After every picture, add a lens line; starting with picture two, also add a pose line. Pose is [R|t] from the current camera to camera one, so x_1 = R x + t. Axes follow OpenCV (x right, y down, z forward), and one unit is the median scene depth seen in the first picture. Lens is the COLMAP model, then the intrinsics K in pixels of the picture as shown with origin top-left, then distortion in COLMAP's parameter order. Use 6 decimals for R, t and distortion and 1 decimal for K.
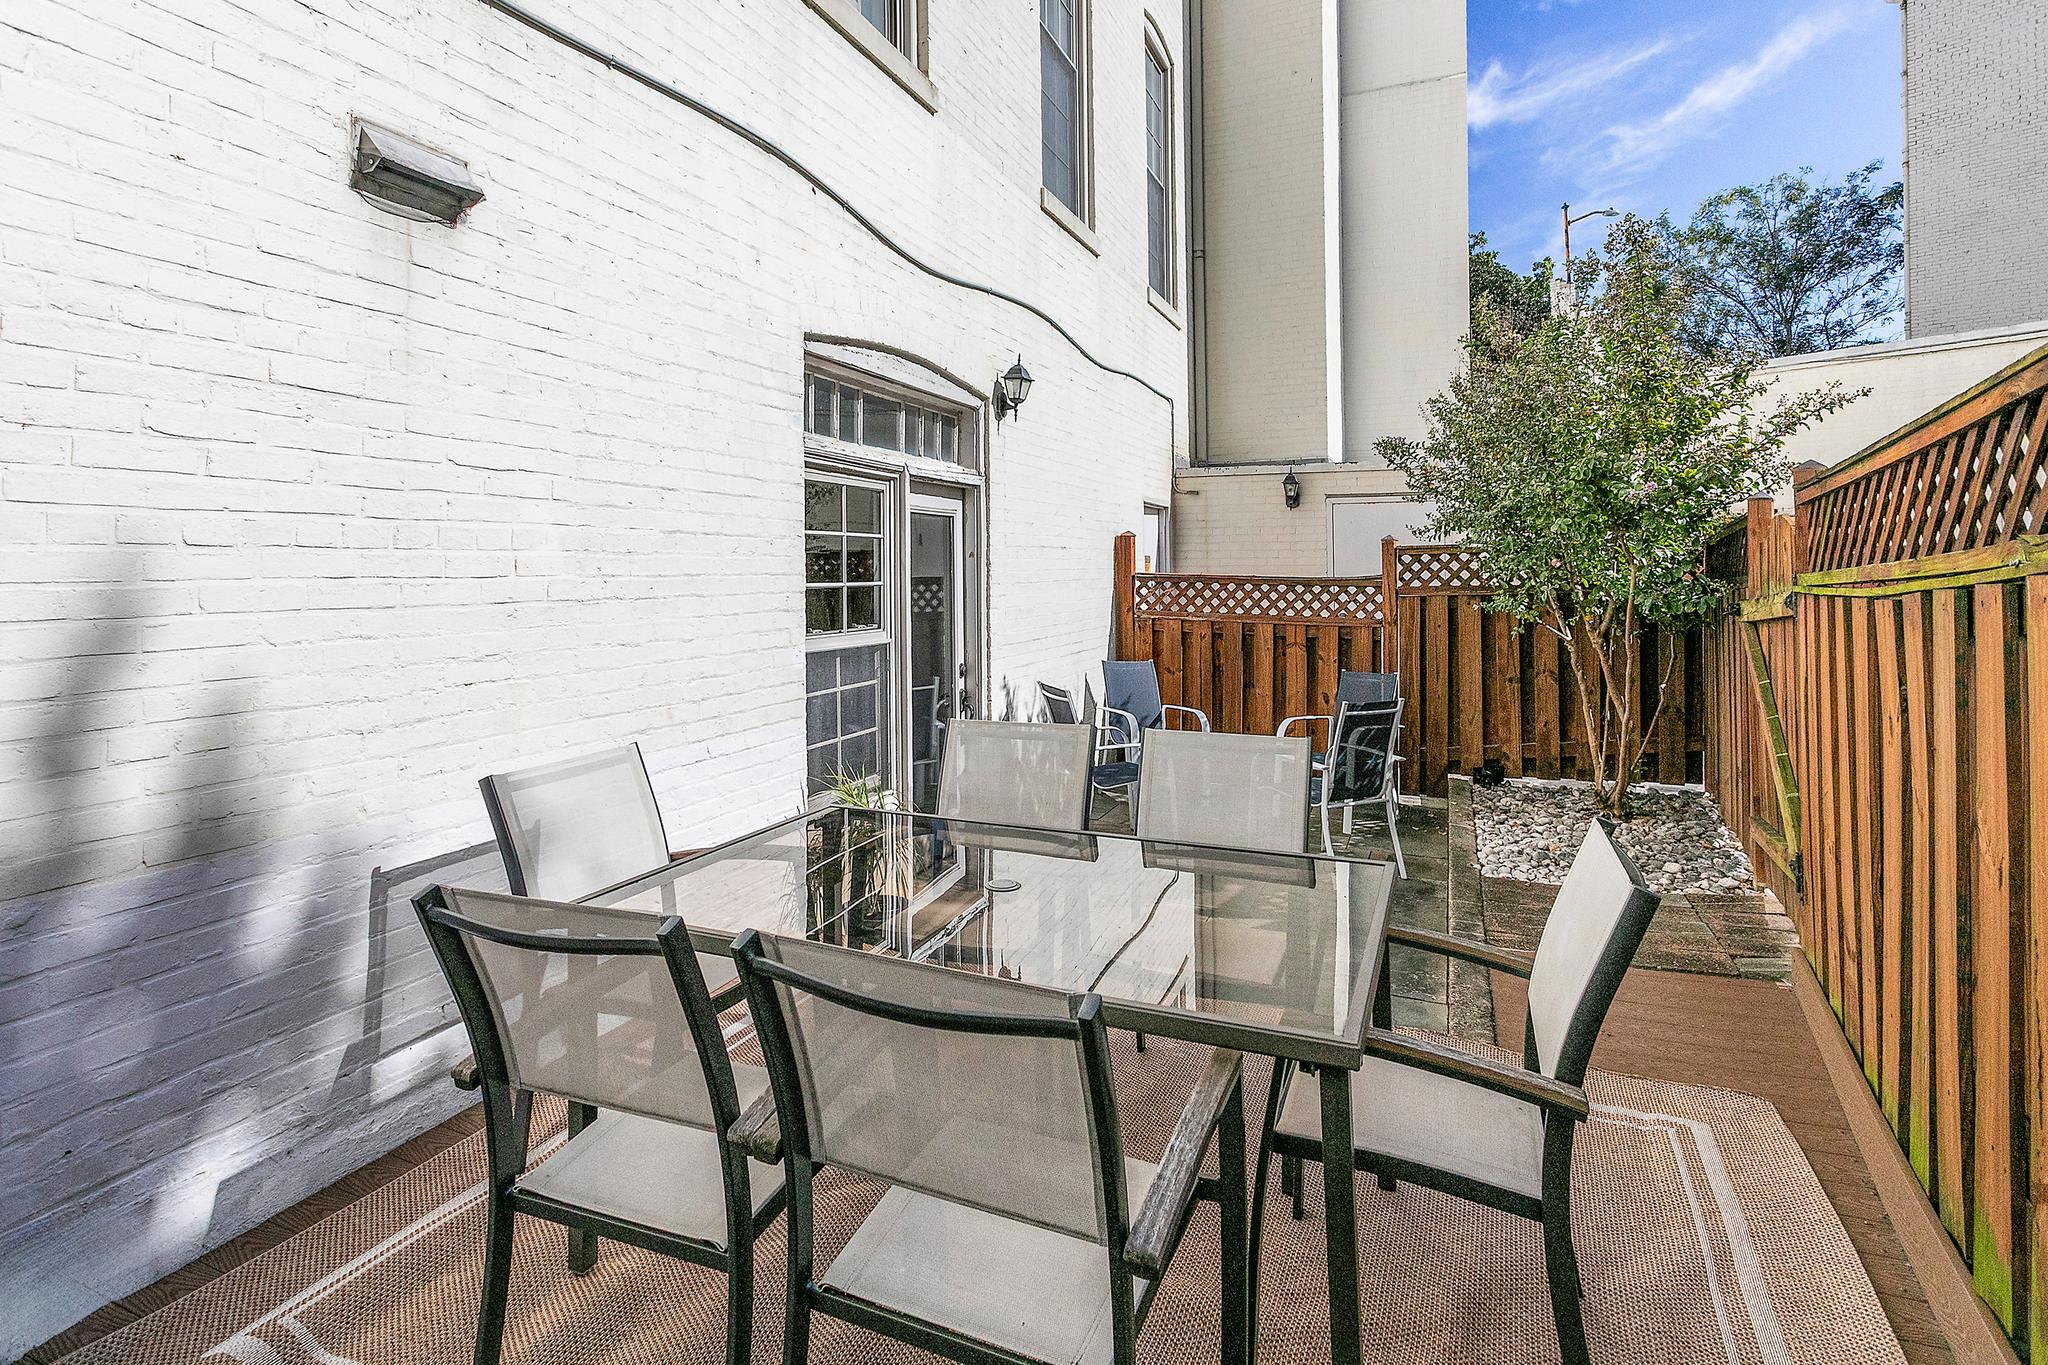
lens RADIAL K [[980.5, 0, 1024.0], [0, 980.5, 682.5], [0, 0, 1]] dist [-0.000142, -0.000004]
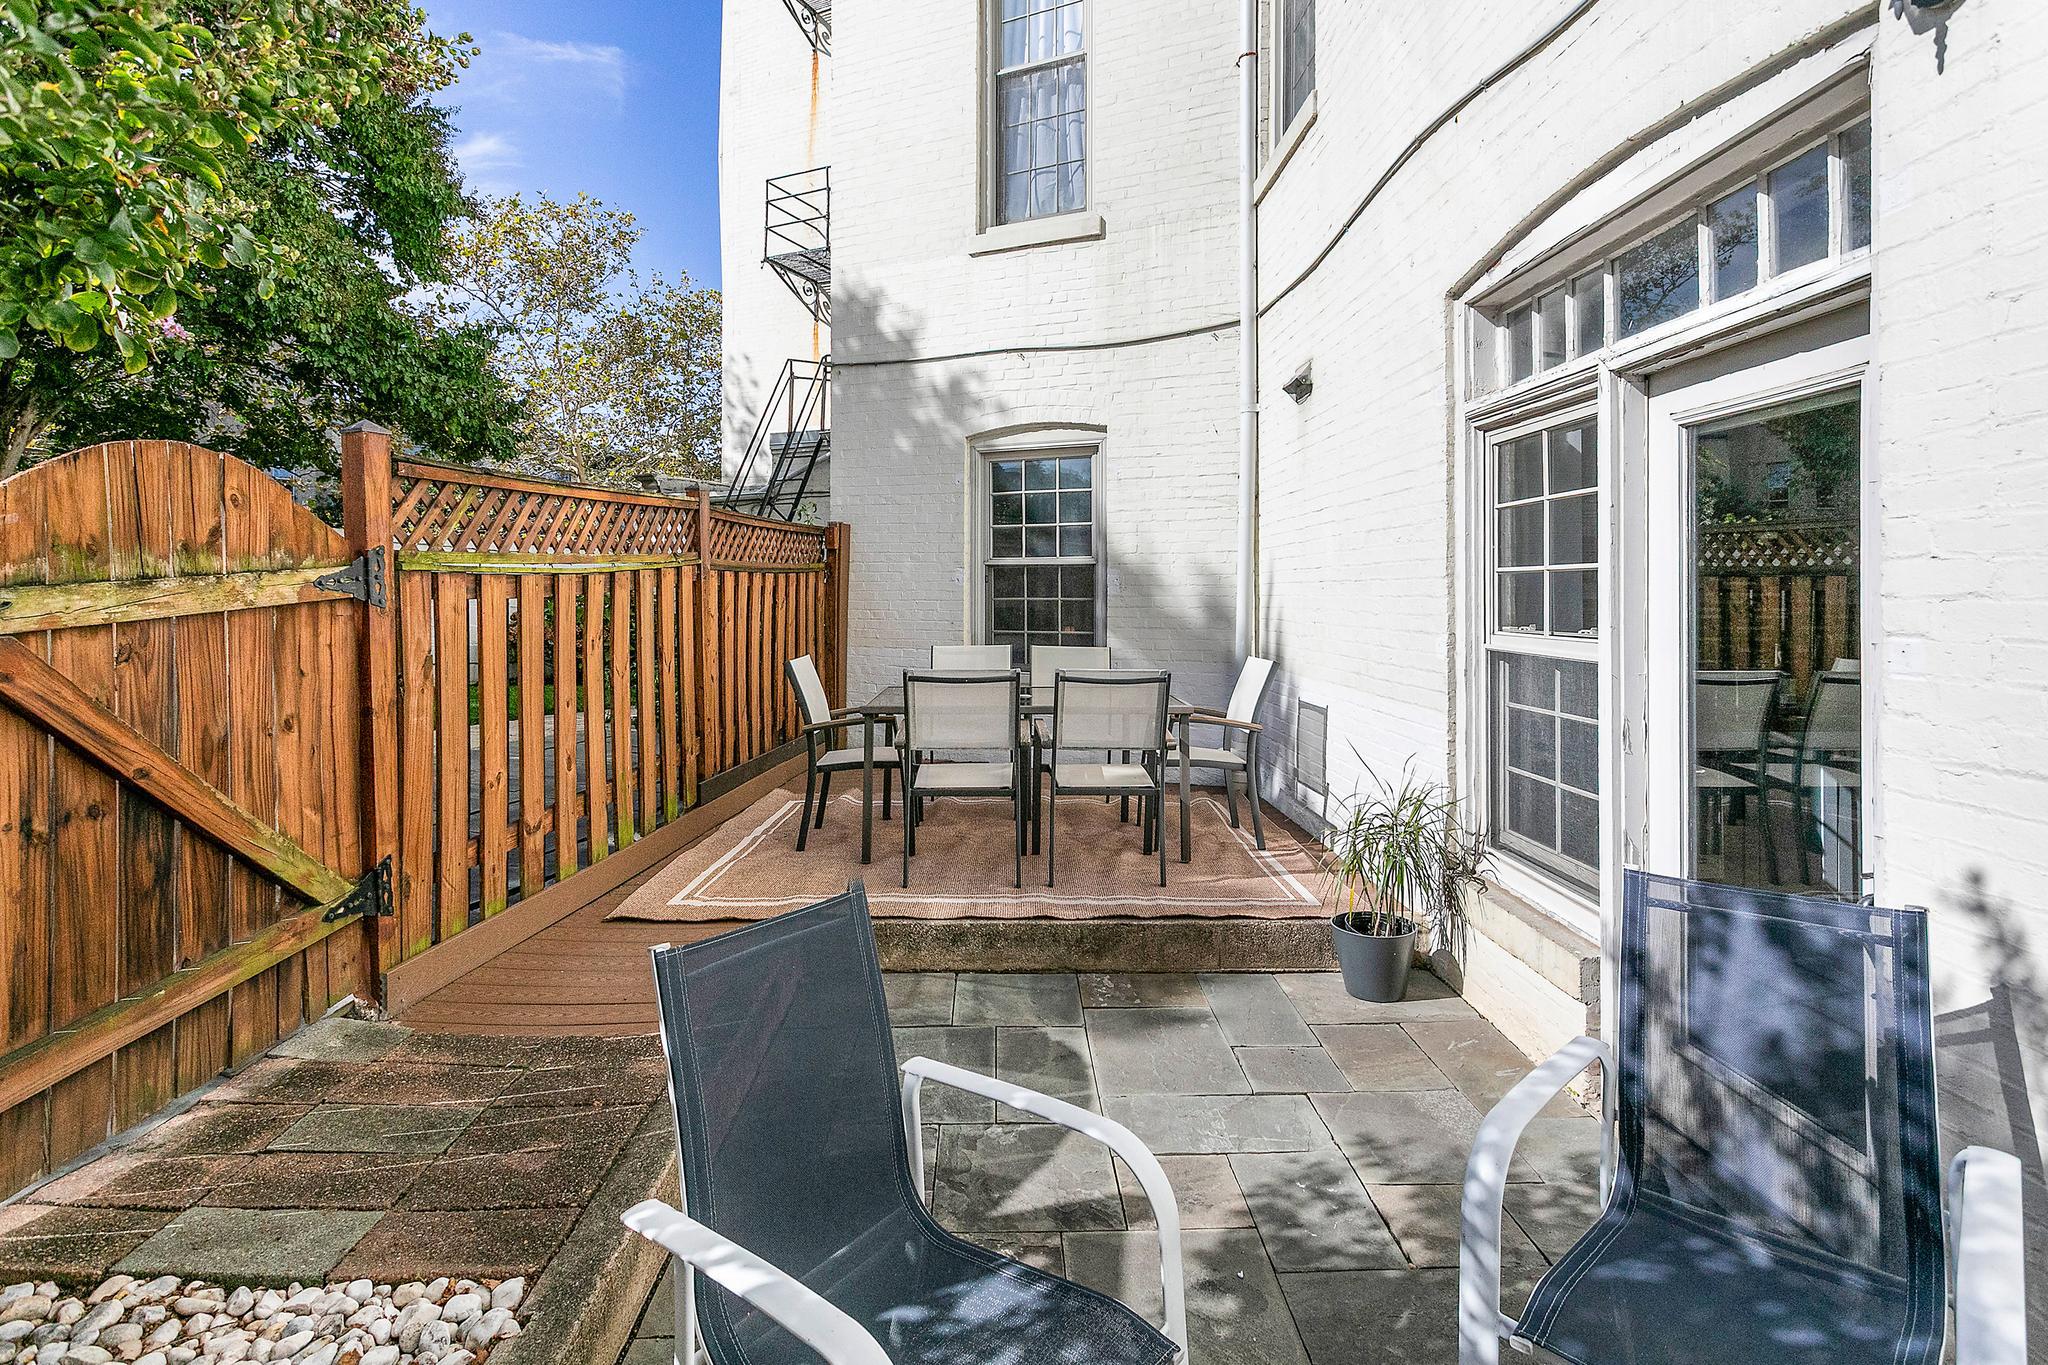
lens RADIAL K [[980.5, 0, 1024.0], [0, 980.5, 682.5], [0, 0, 1]] dist [-0.000142, -0.000004]
pose [[-0.907742, 0.049617, -0.416584, 0.467858], [-0.037157, 0.979571, 0.197636, -0.147740], [0.417880, 0.194882, -0.887354, 1.515510]]
